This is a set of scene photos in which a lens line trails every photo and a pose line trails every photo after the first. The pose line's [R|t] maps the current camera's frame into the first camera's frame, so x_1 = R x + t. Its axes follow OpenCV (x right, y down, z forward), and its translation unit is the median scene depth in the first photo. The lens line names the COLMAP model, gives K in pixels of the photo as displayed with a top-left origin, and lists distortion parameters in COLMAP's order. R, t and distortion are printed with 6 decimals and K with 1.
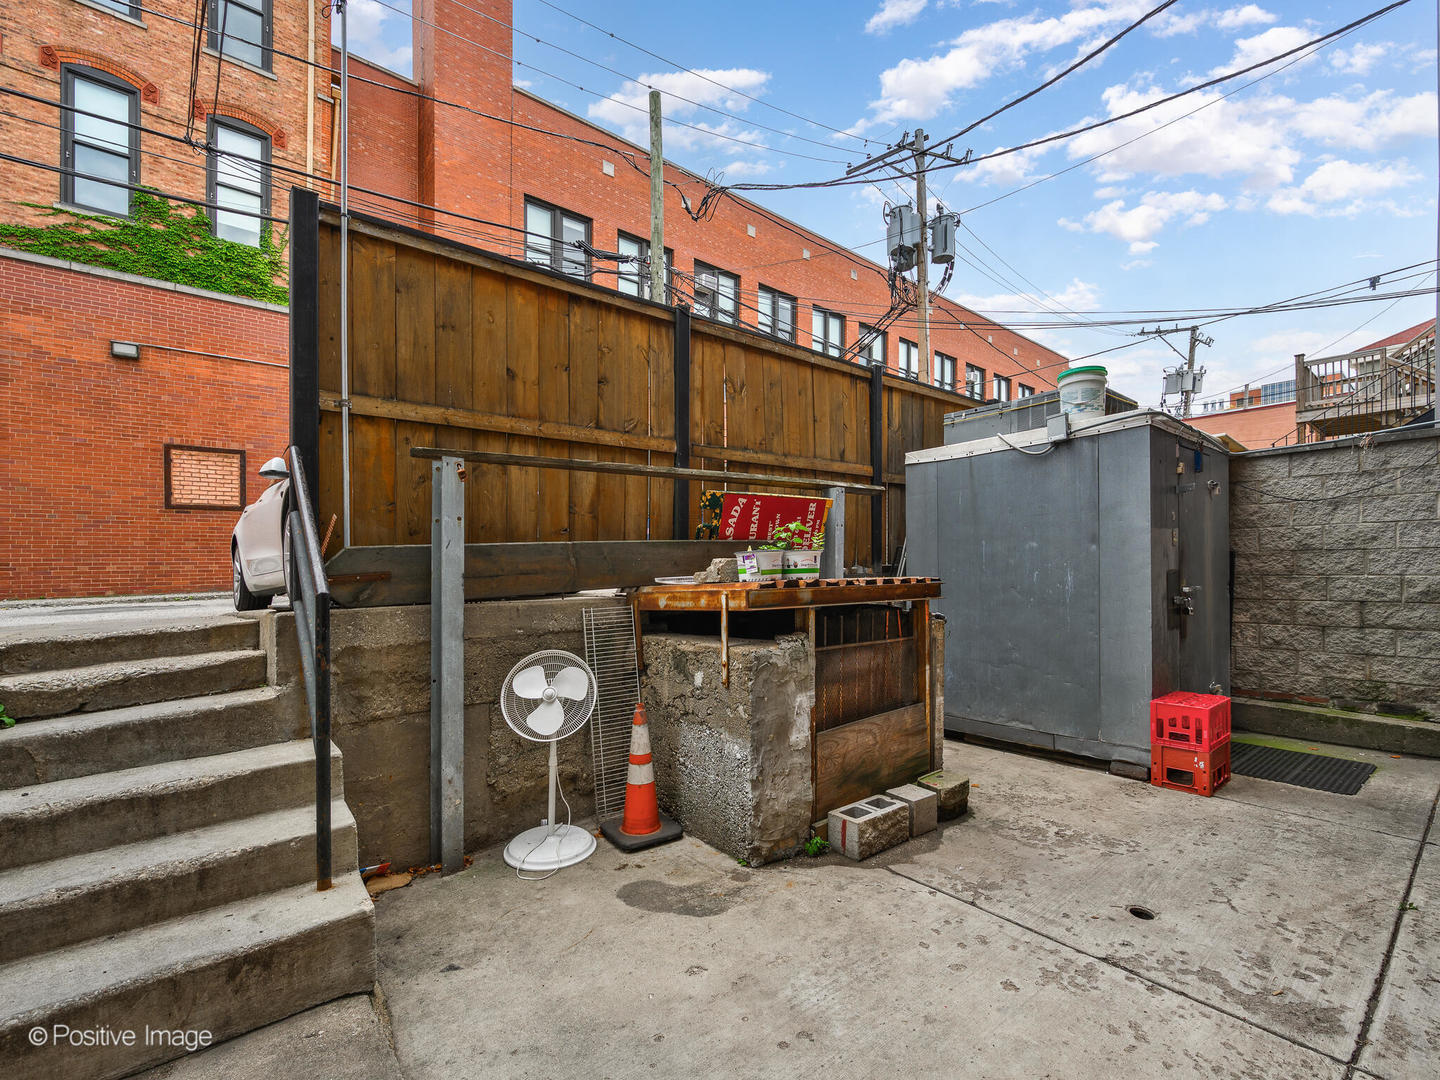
lens RADIAL K [[643.5, 0, 722.8], [0, 643.5, 551.7], [0, 0, 1]] dist [0.011392, 0.000381]
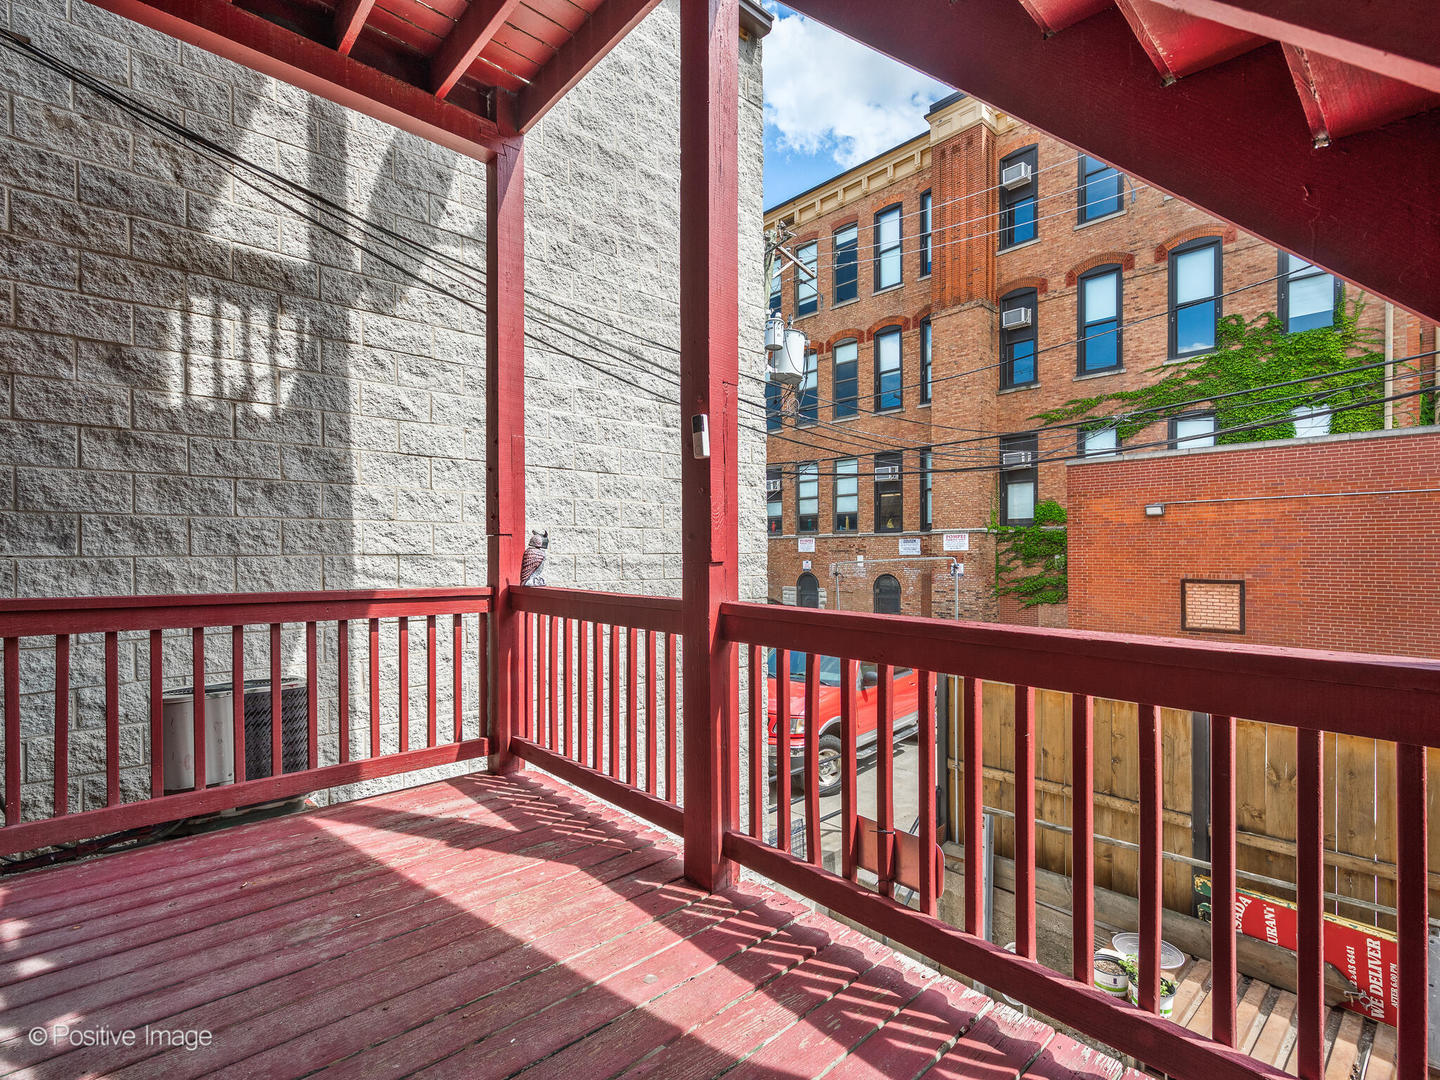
lens RADIAL K [[677.9, 0, 722.7], [0, 677.9, 545.0], [0, 0, 1]] dist [-0.001772, -0.000062]
pose [[0.056508, 0.003701, -0.998395, 0.390865], [0.015747, 0.999865, 0.004598, -0.243584], [0.998278, -0.015982, 0.056442, 0.035011]]
